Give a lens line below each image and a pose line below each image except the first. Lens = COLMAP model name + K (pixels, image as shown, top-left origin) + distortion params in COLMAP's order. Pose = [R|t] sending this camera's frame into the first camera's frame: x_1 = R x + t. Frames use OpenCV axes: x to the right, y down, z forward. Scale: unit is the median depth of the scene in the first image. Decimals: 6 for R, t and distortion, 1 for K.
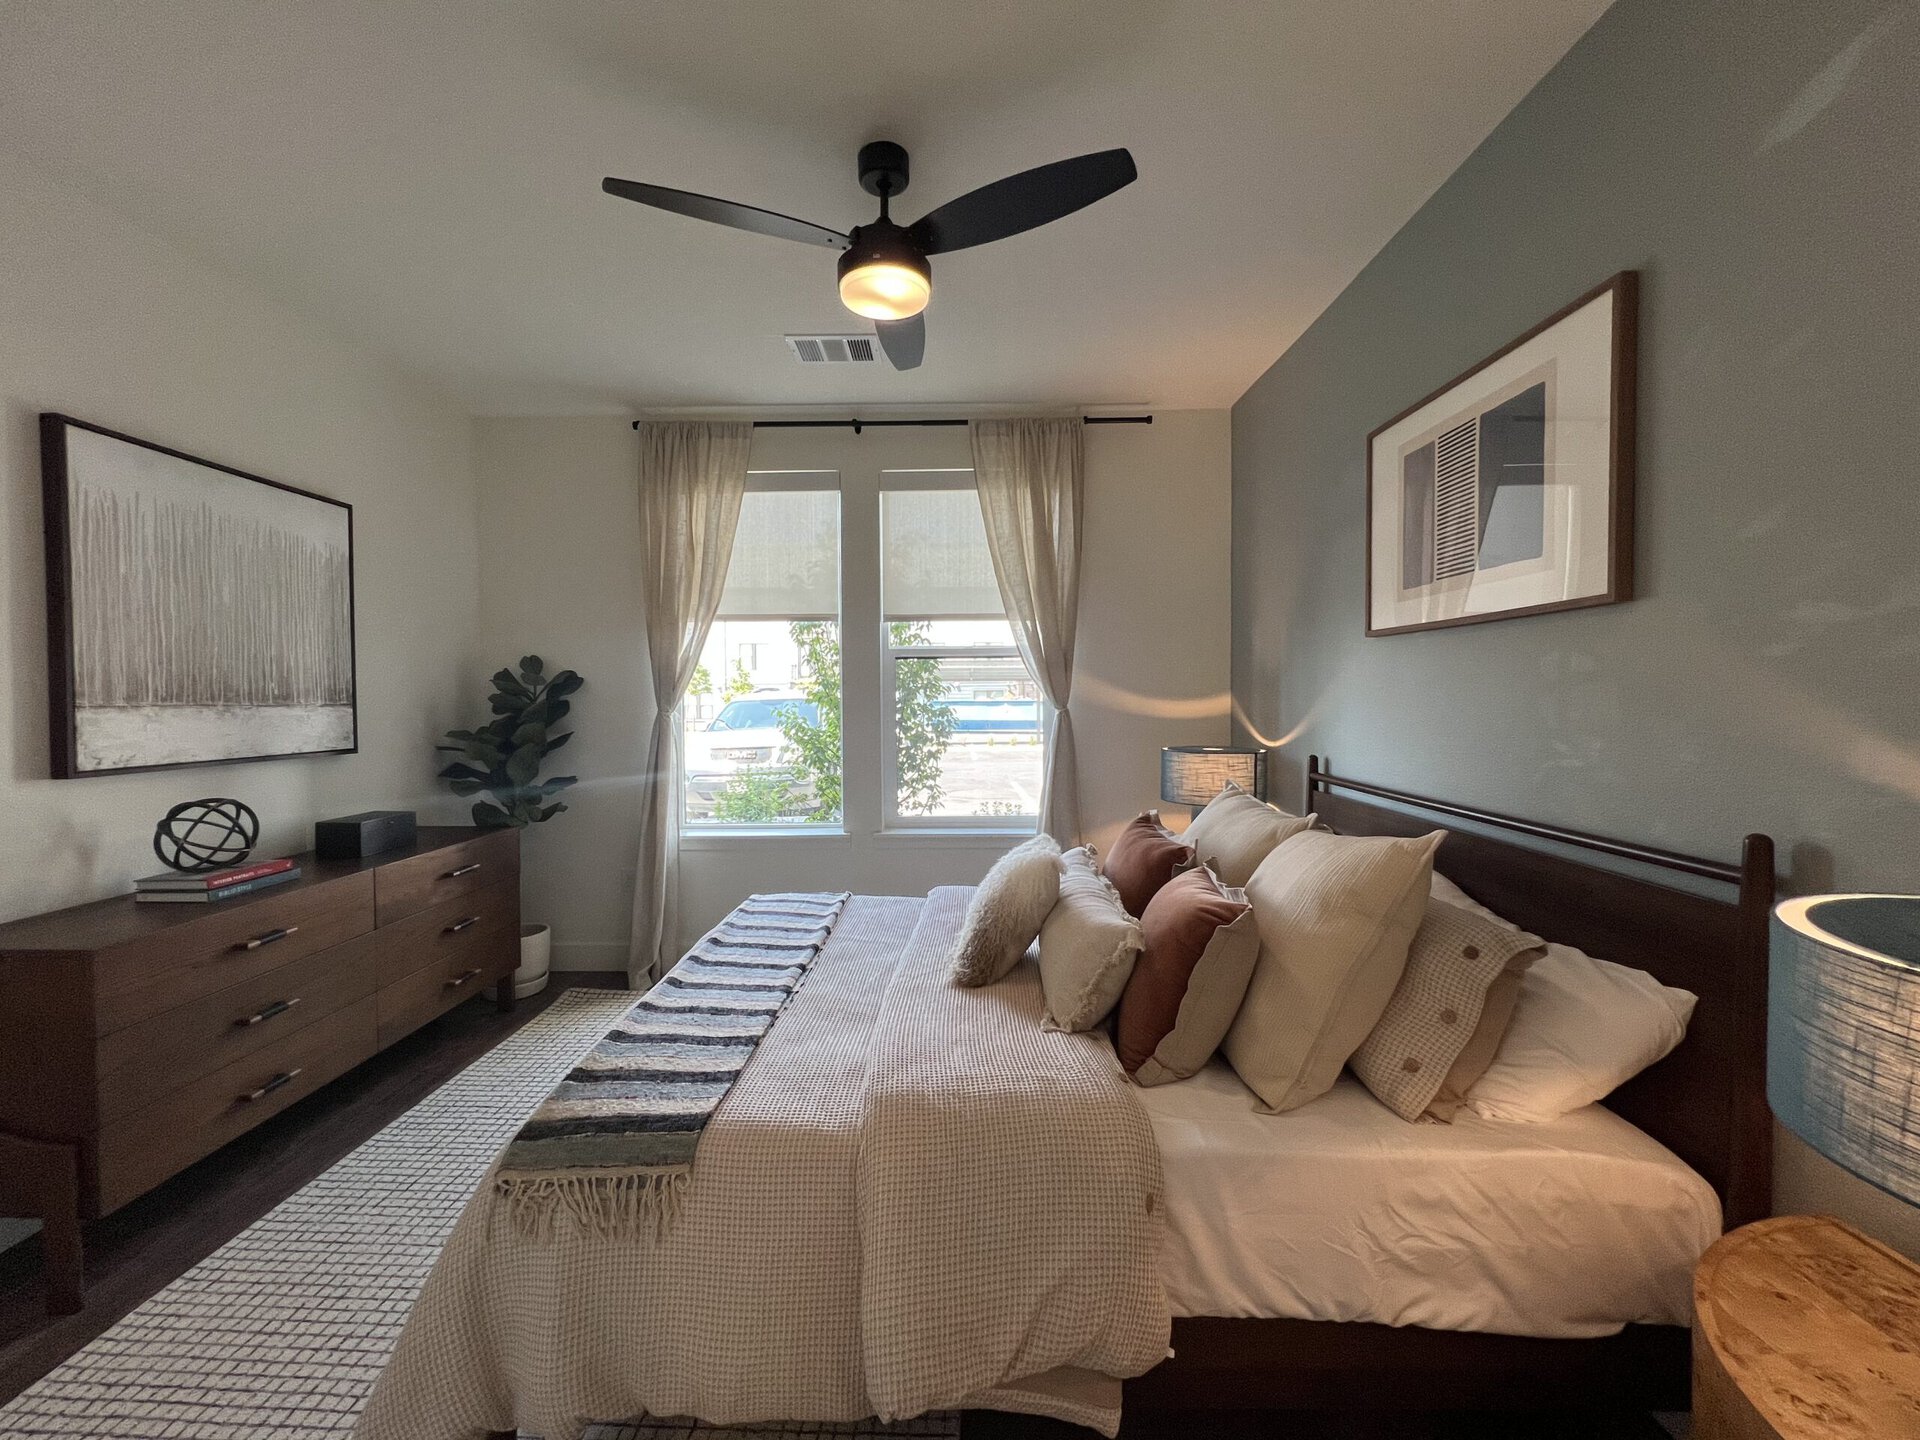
lens RADIAL K [[766.4, 0, 954.1], [0, 766.4, 714.2], [0, 0, 1]] dist [-0.001985, 0.000166]
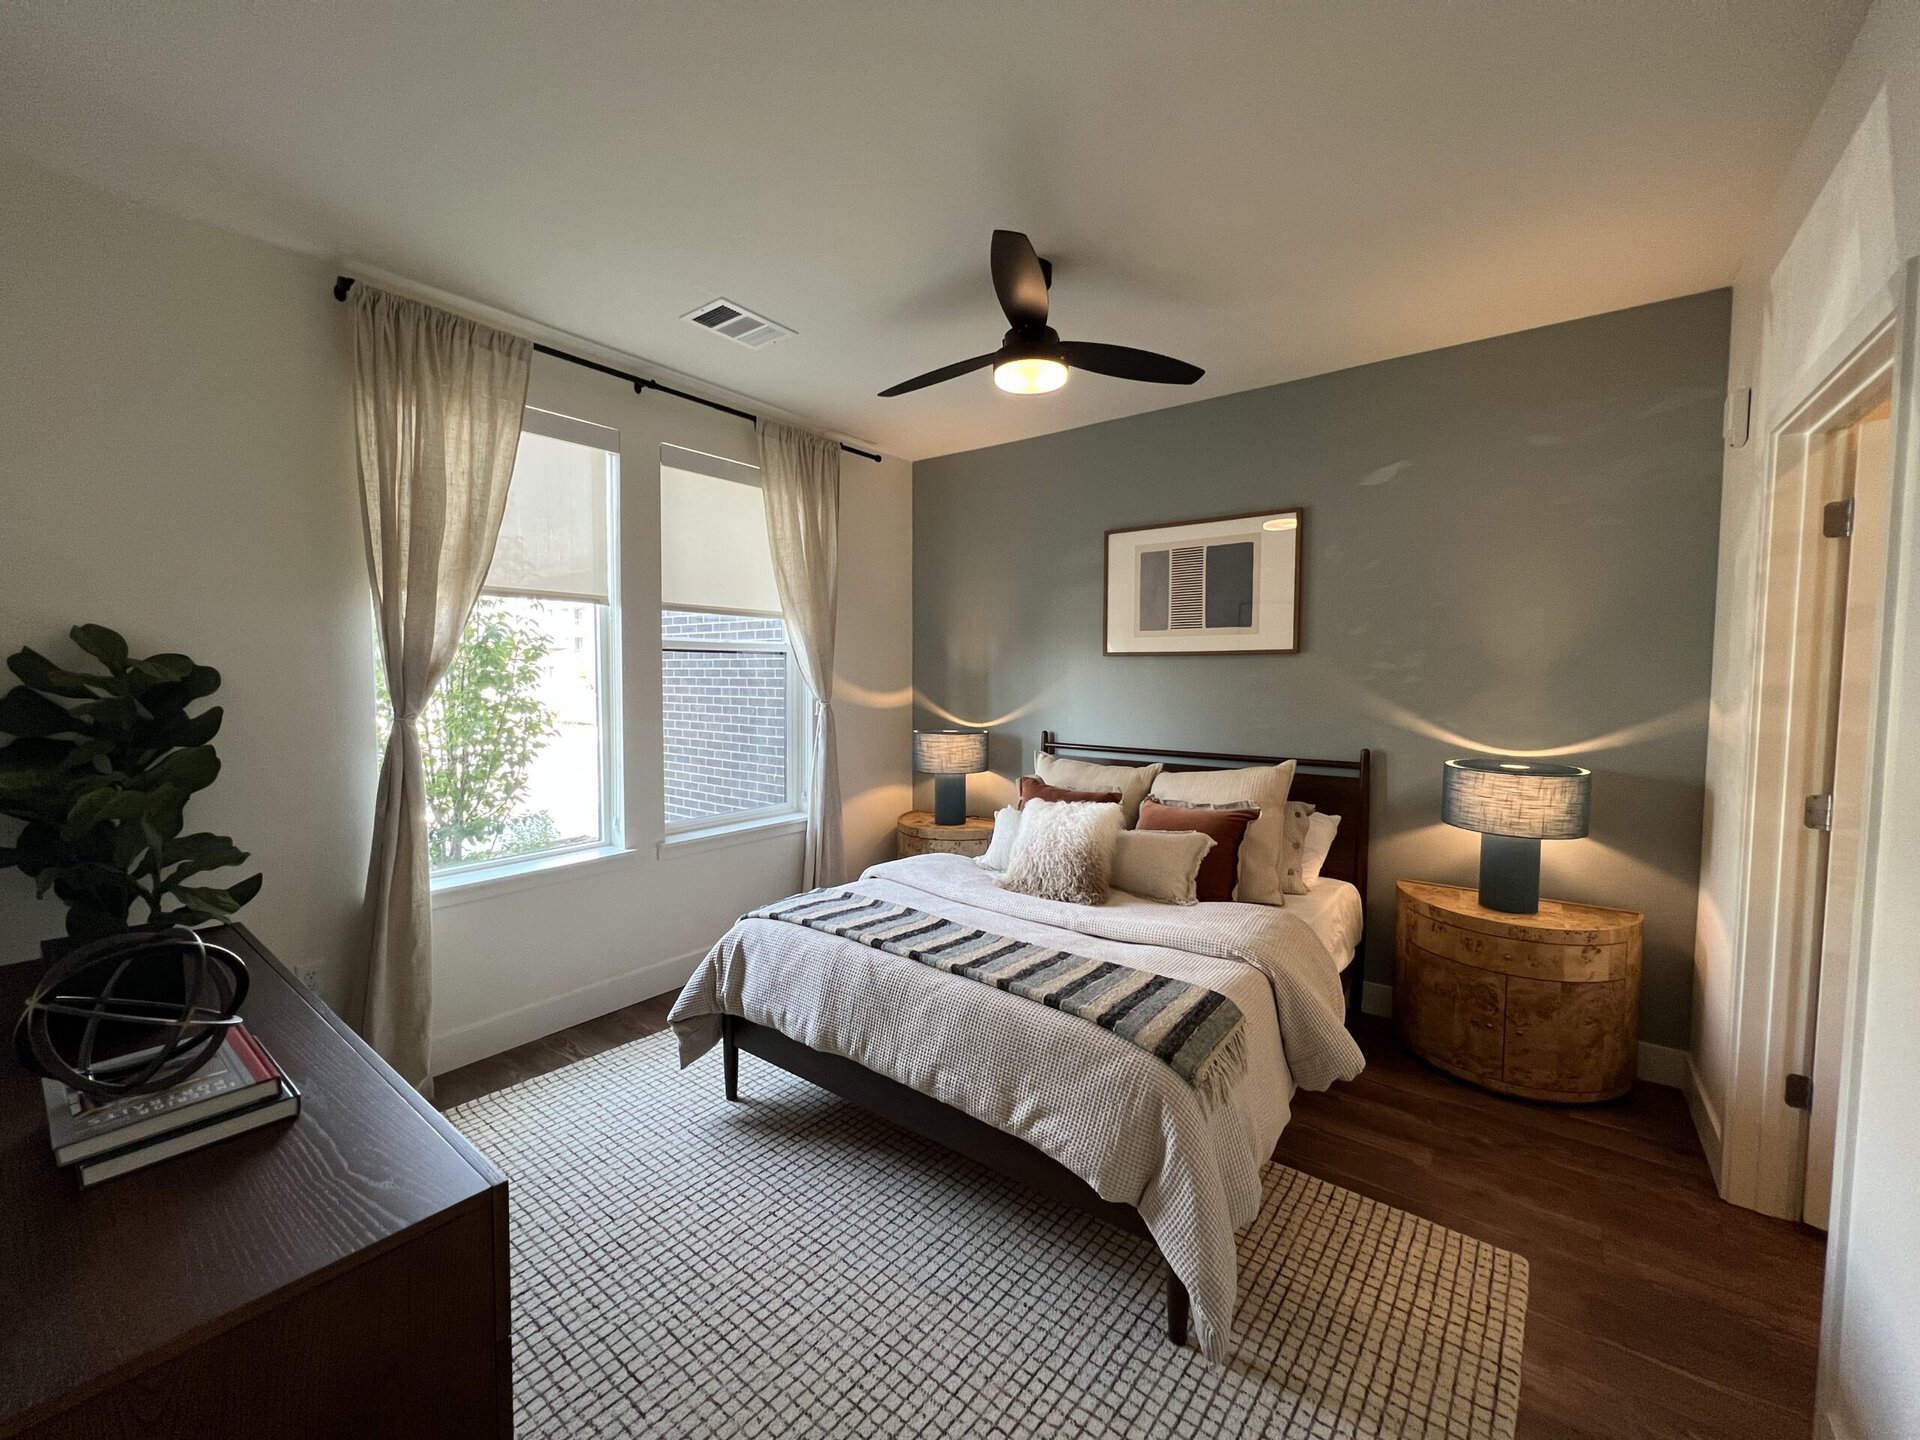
lens RADIAL K [[766.4, 0, 954.1], [0, 766.4, 714.2], [0, 0, 1]] dist [-0.001985, 0.000166]
pose [[0.599260, -0.031856, 0.799920, -0.963335], [0.014846, 0.999478, 0.028682, -0.029384], [-0.800416, -0.005313, 0.599421, 0.284800]]
